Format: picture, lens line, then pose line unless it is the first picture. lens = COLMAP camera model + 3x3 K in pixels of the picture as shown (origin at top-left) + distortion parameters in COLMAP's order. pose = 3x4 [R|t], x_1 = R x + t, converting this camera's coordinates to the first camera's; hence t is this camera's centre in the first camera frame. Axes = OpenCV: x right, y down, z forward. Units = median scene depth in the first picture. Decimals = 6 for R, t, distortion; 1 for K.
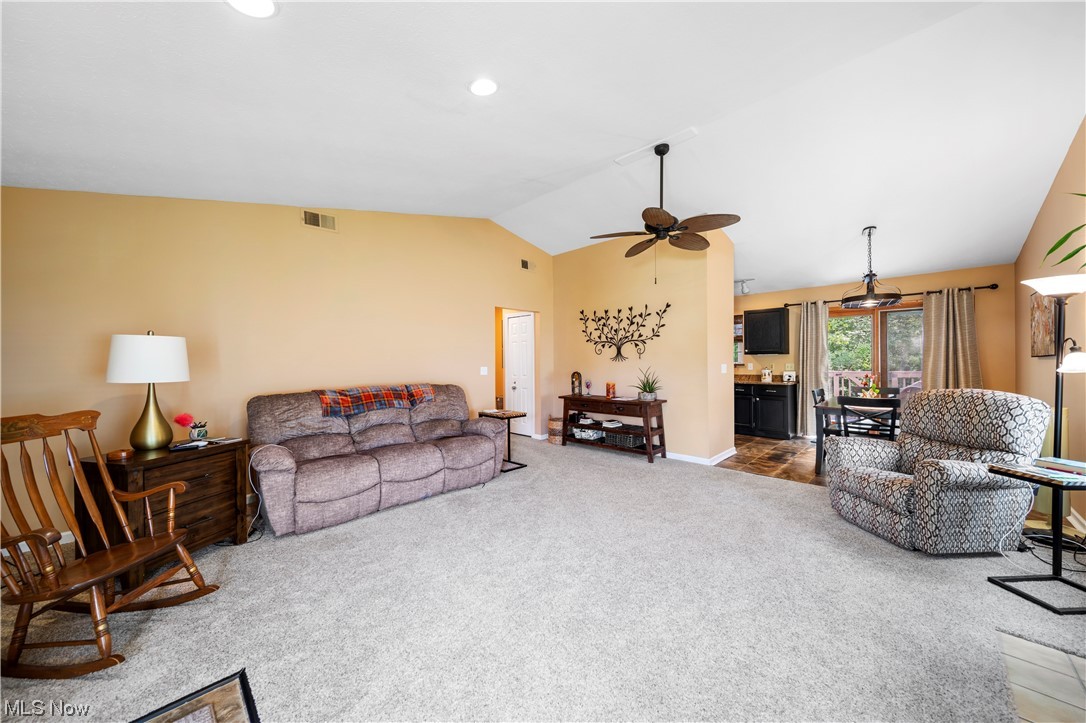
lens RADIAL K [[378.9, 0, 544.7], [0, 378.9, 358.7], [0, 0, 1]] dist [0.000463, -0.001339]
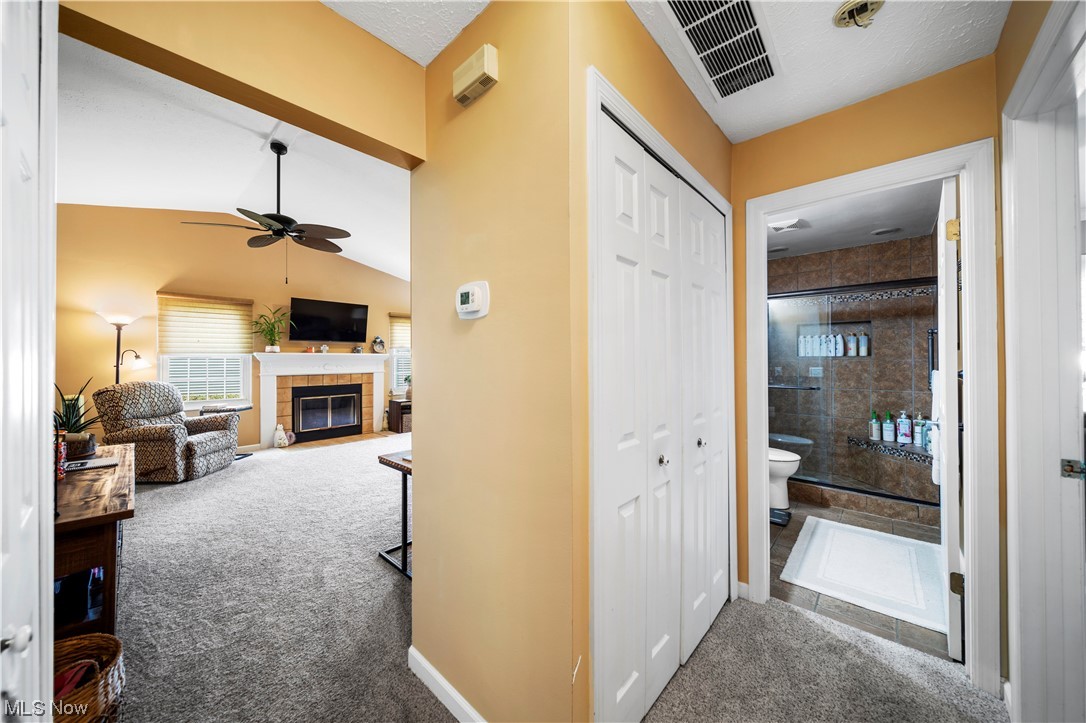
lens RADIAL K [[378.9, 0, 545.4], [0, 378.9, 357.5], [0, 0, 1]] dist [0.000463, -0.001339]
pose [[-0.999160, 0.011088, -0.039446, -0.238774], [0.011561, 0.999864, -0.011790, 0.010946], [0.039309, -0.012236, -0.999152, 1.390366]]
